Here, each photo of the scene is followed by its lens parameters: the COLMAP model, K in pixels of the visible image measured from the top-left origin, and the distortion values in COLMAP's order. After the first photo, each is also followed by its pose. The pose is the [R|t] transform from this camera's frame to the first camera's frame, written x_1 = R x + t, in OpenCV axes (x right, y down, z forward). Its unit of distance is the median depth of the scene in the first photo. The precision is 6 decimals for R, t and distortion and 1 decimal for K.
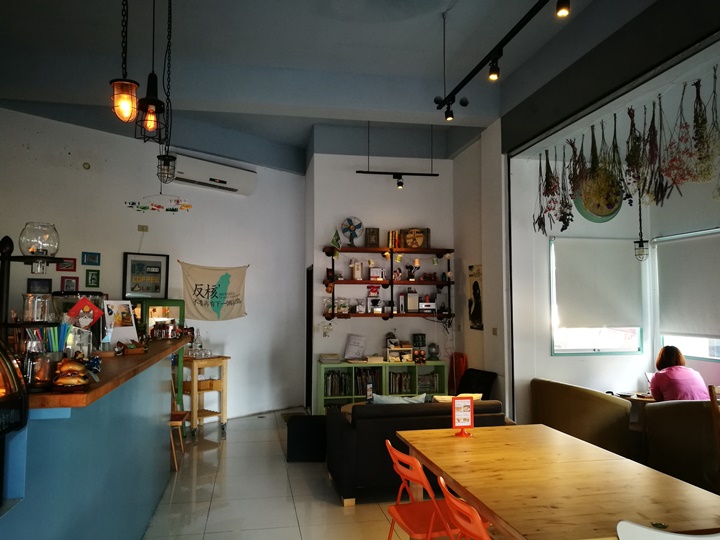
lens RADIAL K [[566.3, 0, 342.3], [0, 566.3, 262.7], [0, 0, 1]] dist [0.034778, -0.027353]
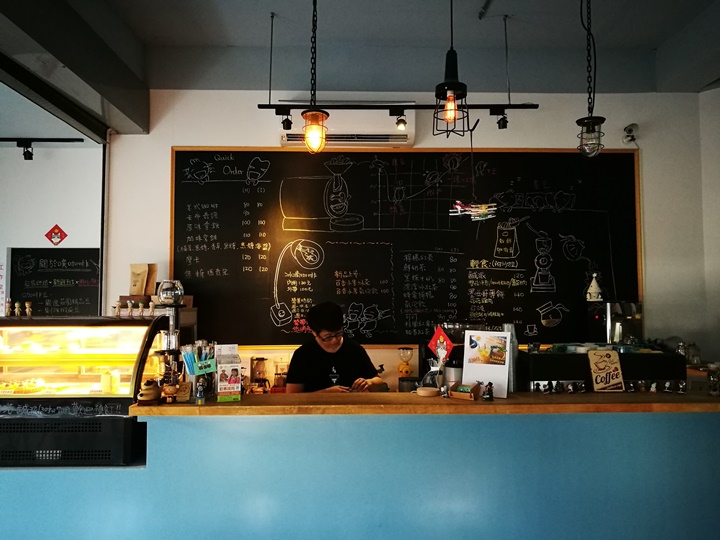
lens RADIAL K [[566.3, 0, 359.6], [0, 566.3, 270.6], [0, 0, 1]] dist [0.034778, -0.027353]
pose [[-0.142643, -0.050734, -0.988473, 0.226911], [0.071625, 0.995538, -0.061433, 0.007895], [0.987179, -0.079563, -0.138372, 0.468779]]
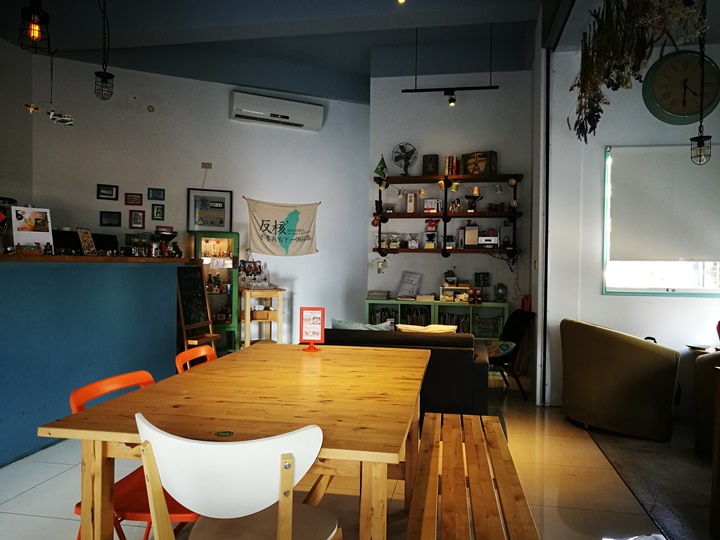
lens RADIAL K [[566.3, 0, 354.1], [0, 566.3, 270.4], [0, 0, 1]] dist [0.034778, -0.027353]
pose [[0.928696, 0.018297, -0.370390, 0.291746], [0.010561, 0.997072, 0.075736, 0.055049], [0.370691, -0.074247, 0.925784, 0.105460]]
